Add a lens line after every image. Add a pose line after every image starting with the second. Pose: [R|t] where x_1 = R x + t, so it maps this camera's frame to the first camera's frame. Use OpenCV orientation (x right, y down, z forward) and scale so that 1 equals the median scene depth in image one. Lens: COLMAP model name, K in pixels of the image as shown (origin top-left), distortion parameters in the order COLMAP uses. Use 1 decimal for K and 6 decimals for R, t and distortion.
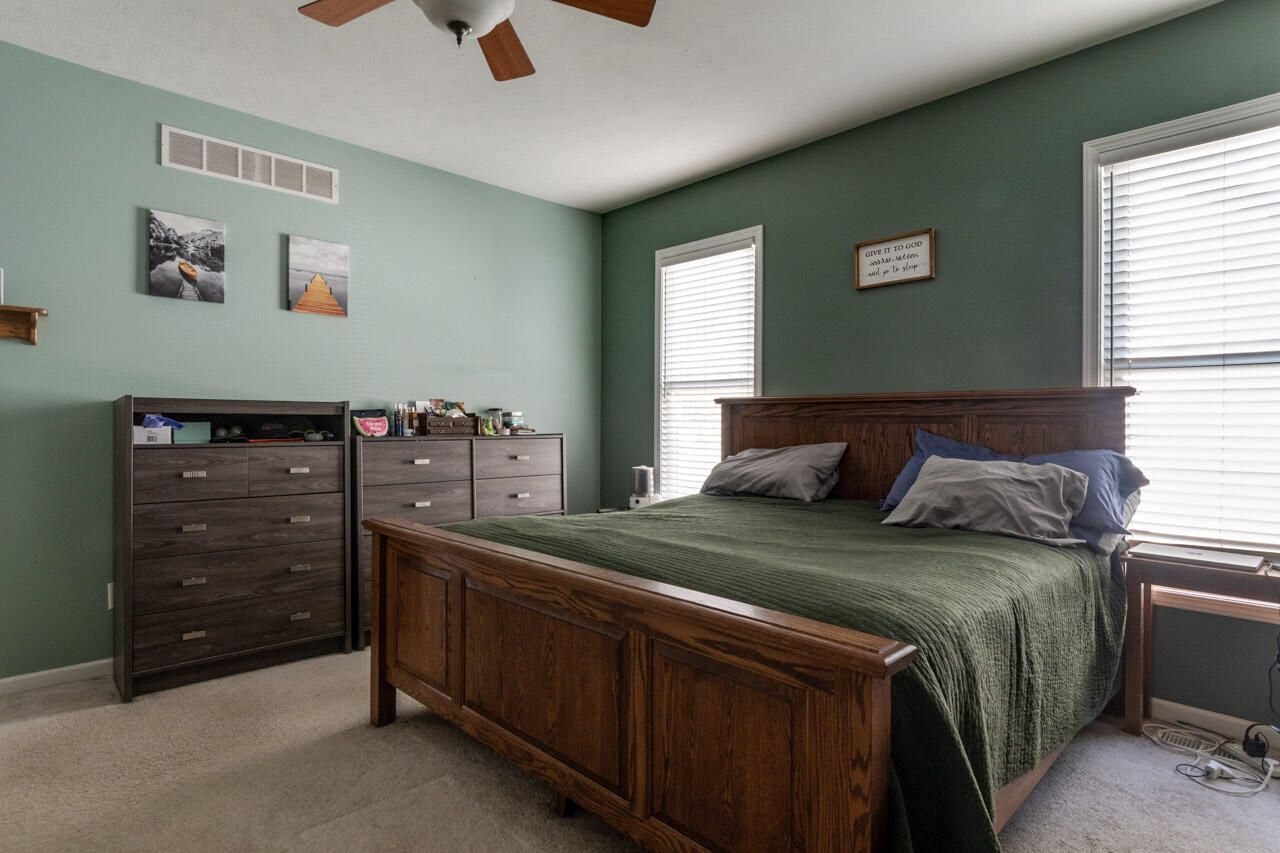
lens RADIAL K [[662.5, 0, 648.4], [0, 662.5, 419.4], [0, 0, 1]] dist [0.015637, -0.005568]
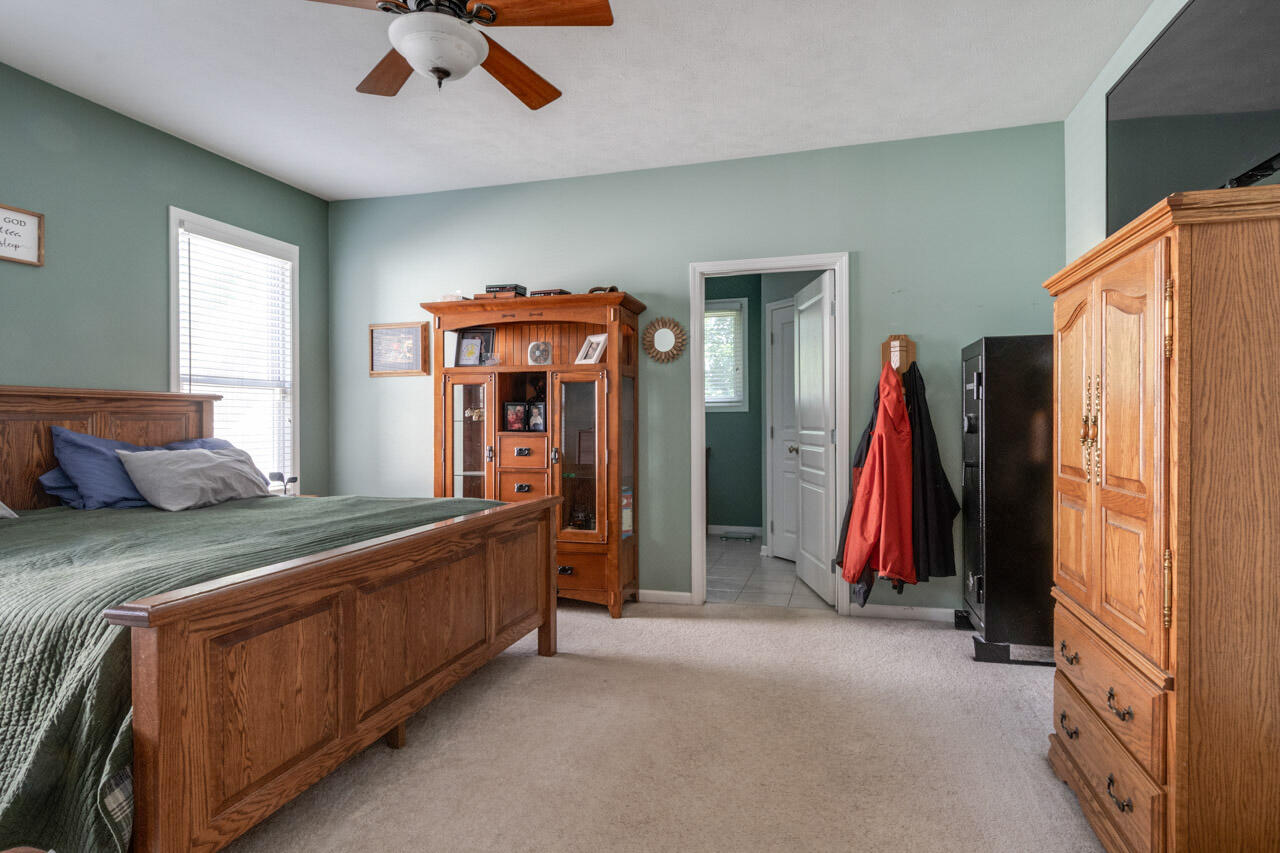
lens RADIAL K [[662.5, 0, 648.9], [0, 662.5, 425.4], [0, 0, 1]] dist [0.015637, -0.005568]
pose [[-0.490650, -0.009667, 0.871303, -0.957681], [-0.002640, 0.999950, 0.009608, 0.002018], [-0.871352, 0.002414, -0.490652, 0.825452]]
